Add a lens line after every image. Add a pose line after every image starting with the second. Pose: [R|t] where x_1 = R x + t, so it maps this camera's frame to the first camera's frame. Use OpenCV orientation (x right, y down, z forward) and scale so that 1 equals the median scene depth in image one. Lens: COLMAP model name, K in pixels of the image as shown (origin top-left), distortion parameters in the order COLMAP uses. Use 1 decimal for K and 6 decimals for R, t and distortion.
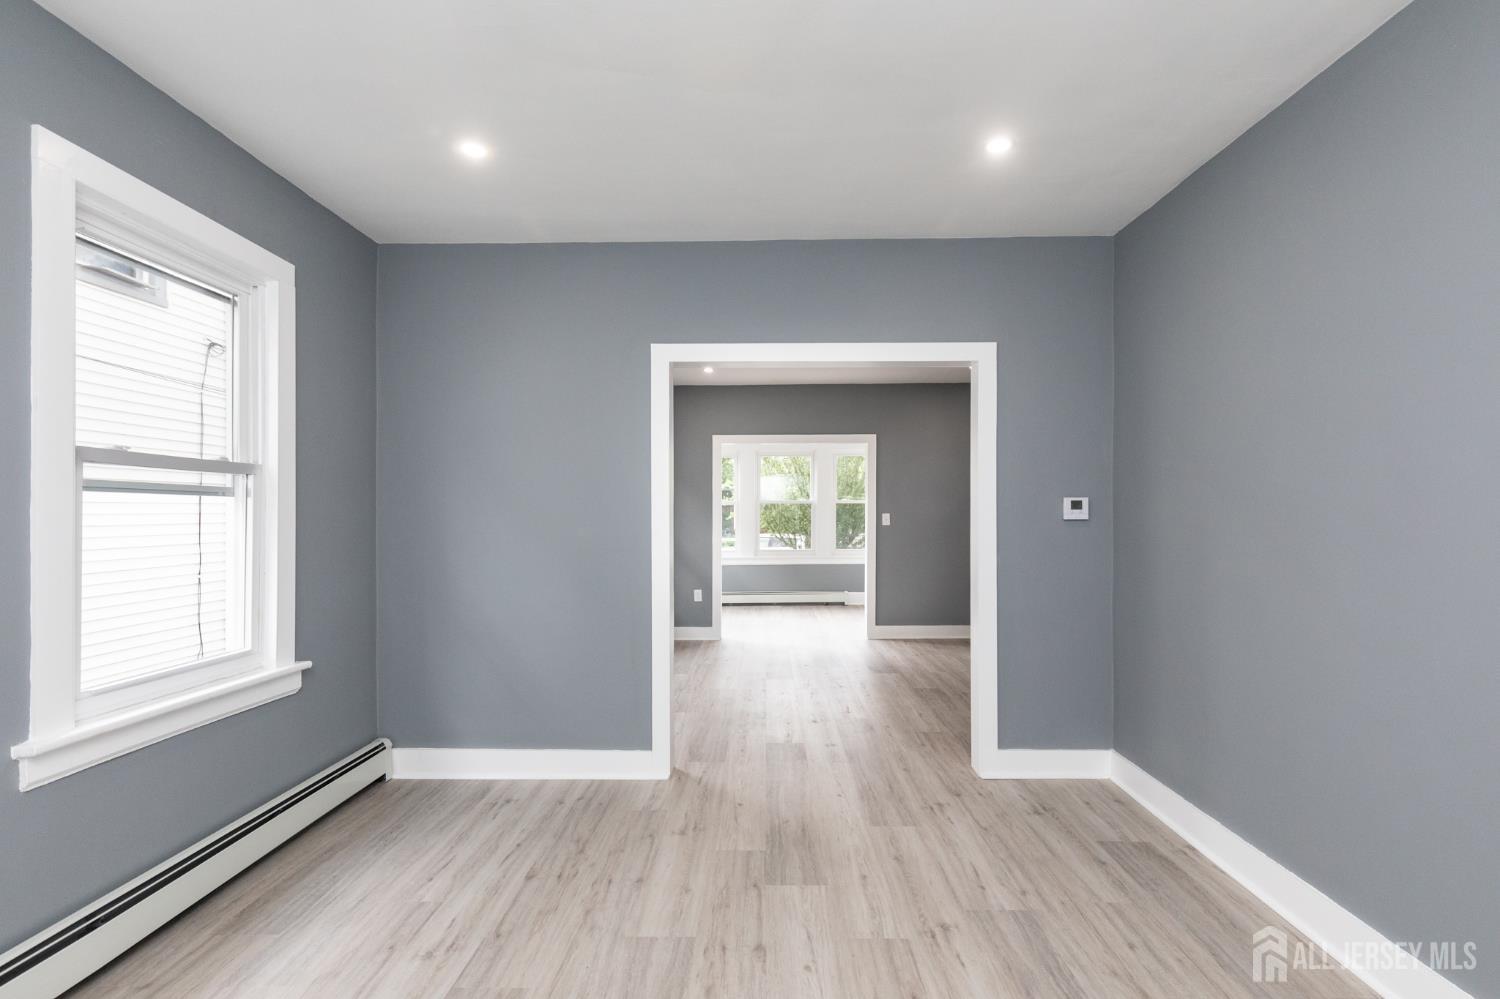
lens RADIAL K [[681.5, 0, 750.0], [0, 681.5, 499.5], [0, 0, 1]] dist [0.006140, 0.000000]
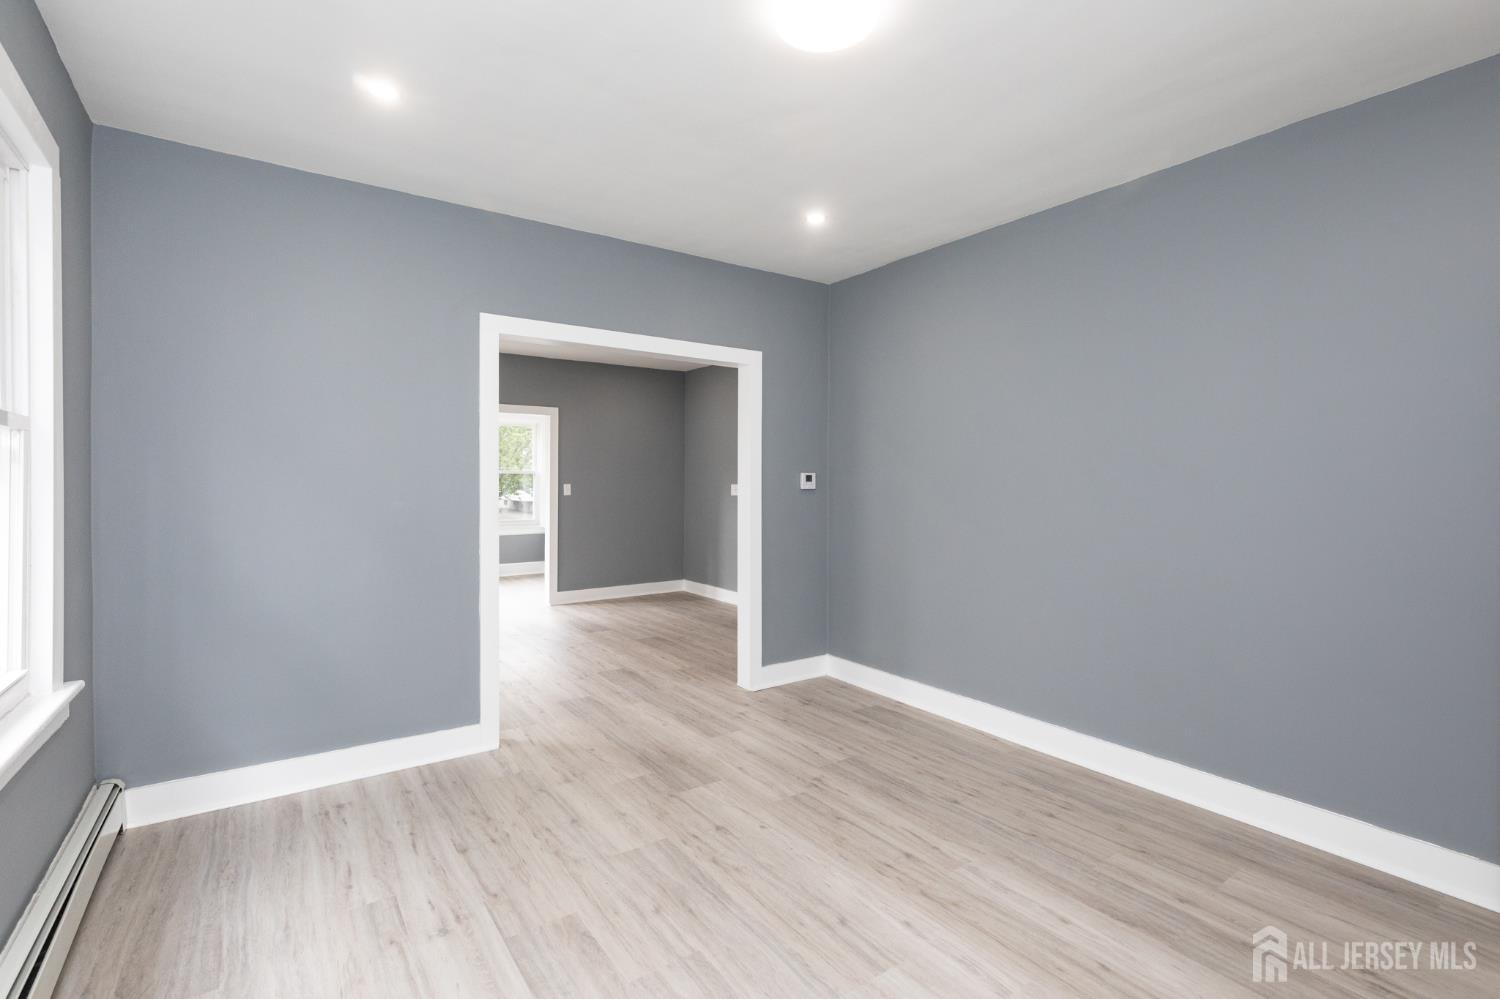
lens RADIAL K [[687.0, 0, 745.8], [0, 687.0, 470.9], [0, 0, 1]] dist [0.006075, -0.000326]
pose [[0.810902, 0.012545, 0.585048, -0.484884], [-0.013637, 0.999904, -0.002539, -0.001903], [-0.585023, -0.005919, 0.810995, -0.040685]]
